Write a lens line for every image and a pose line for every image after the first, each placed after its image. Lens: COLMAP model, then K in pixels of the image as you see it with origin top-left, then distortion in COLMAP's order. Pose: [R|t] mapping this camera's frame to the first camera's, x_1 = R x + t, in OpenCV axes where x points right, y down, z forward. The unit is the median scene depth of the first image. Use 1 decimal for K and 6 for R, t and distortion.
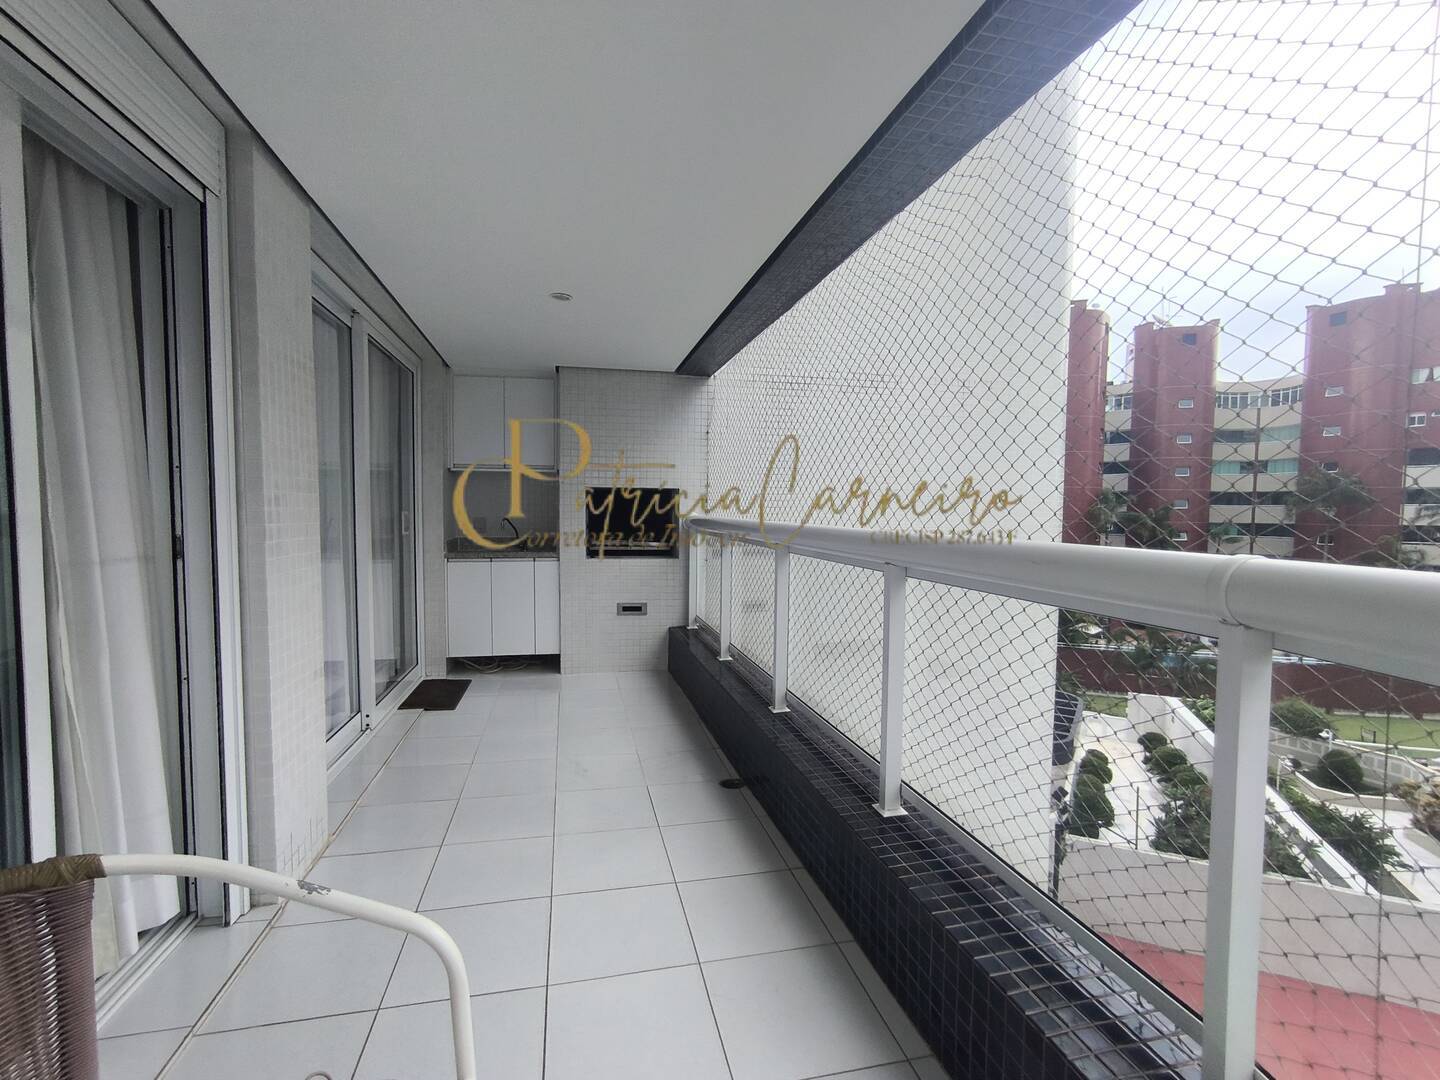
lens RADIAL K [[654.1, 0, 717.4], [0, 654.1, 543.4], [0, 0, 1]] dist [-0.002695, 0.002451]
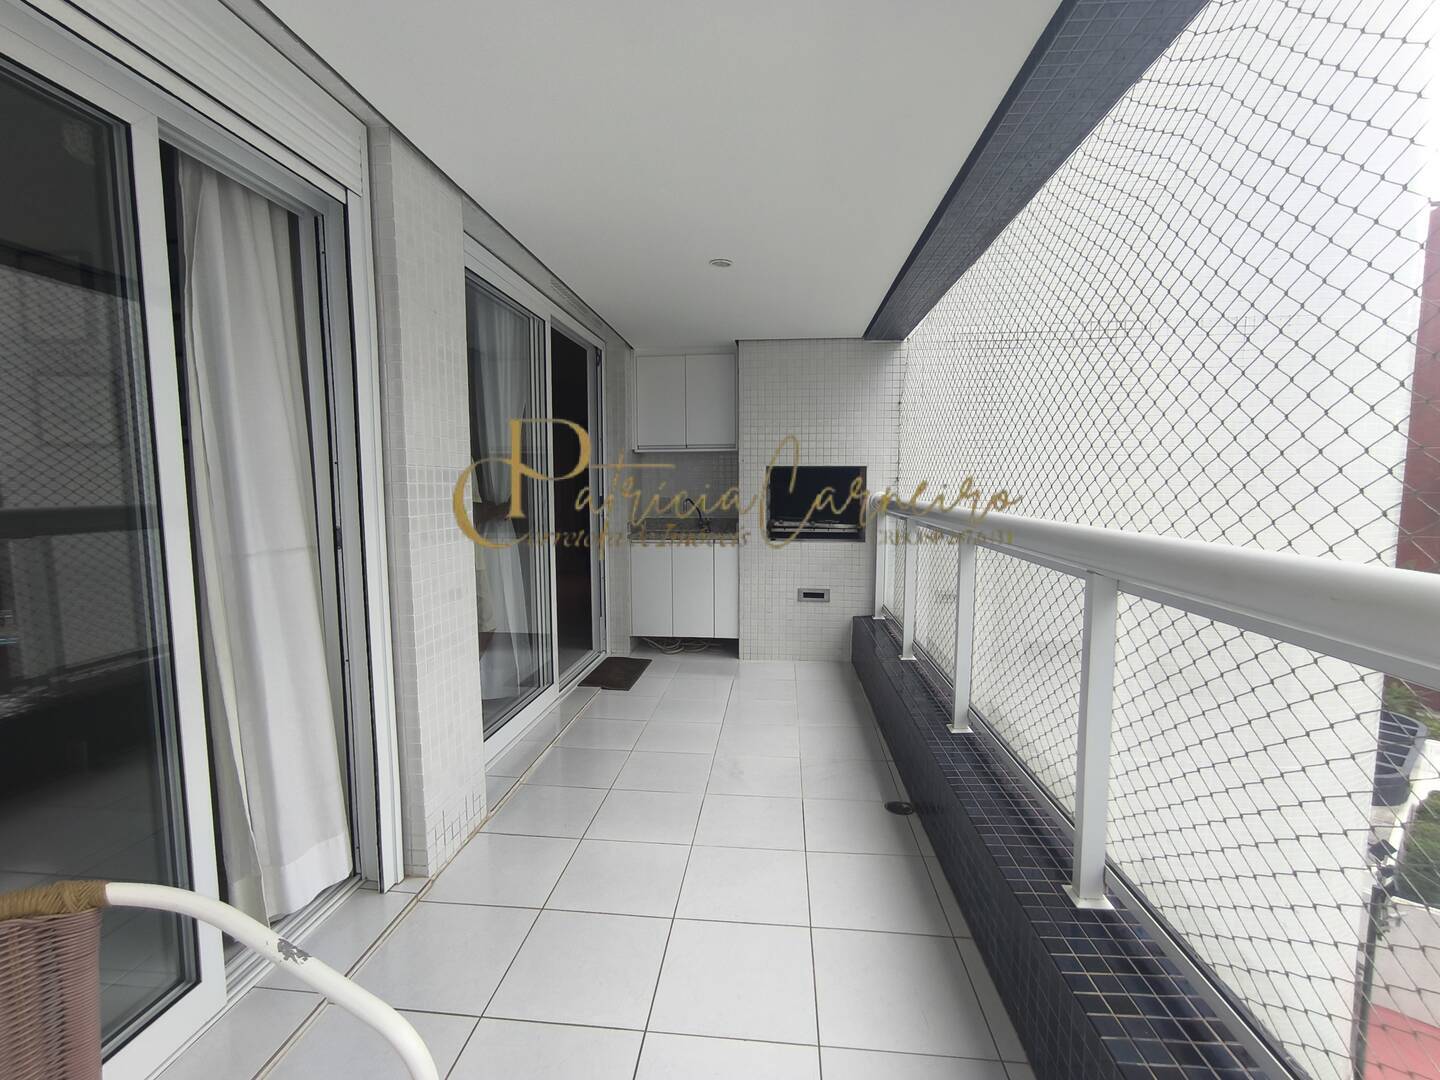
lens RADIAL K [[654.1, 0, 716.6], [0, 654.1, 544.8], [0, 0, 1]] dist [-0.002695, 0.002451]
pose [[0.948719, 0.015702, -0.315729, 0.049409], [-0.003240, 0.999196, 0.039957, -0.013900], [0.316103, -0.036885, 0.948008, 0.093211]]
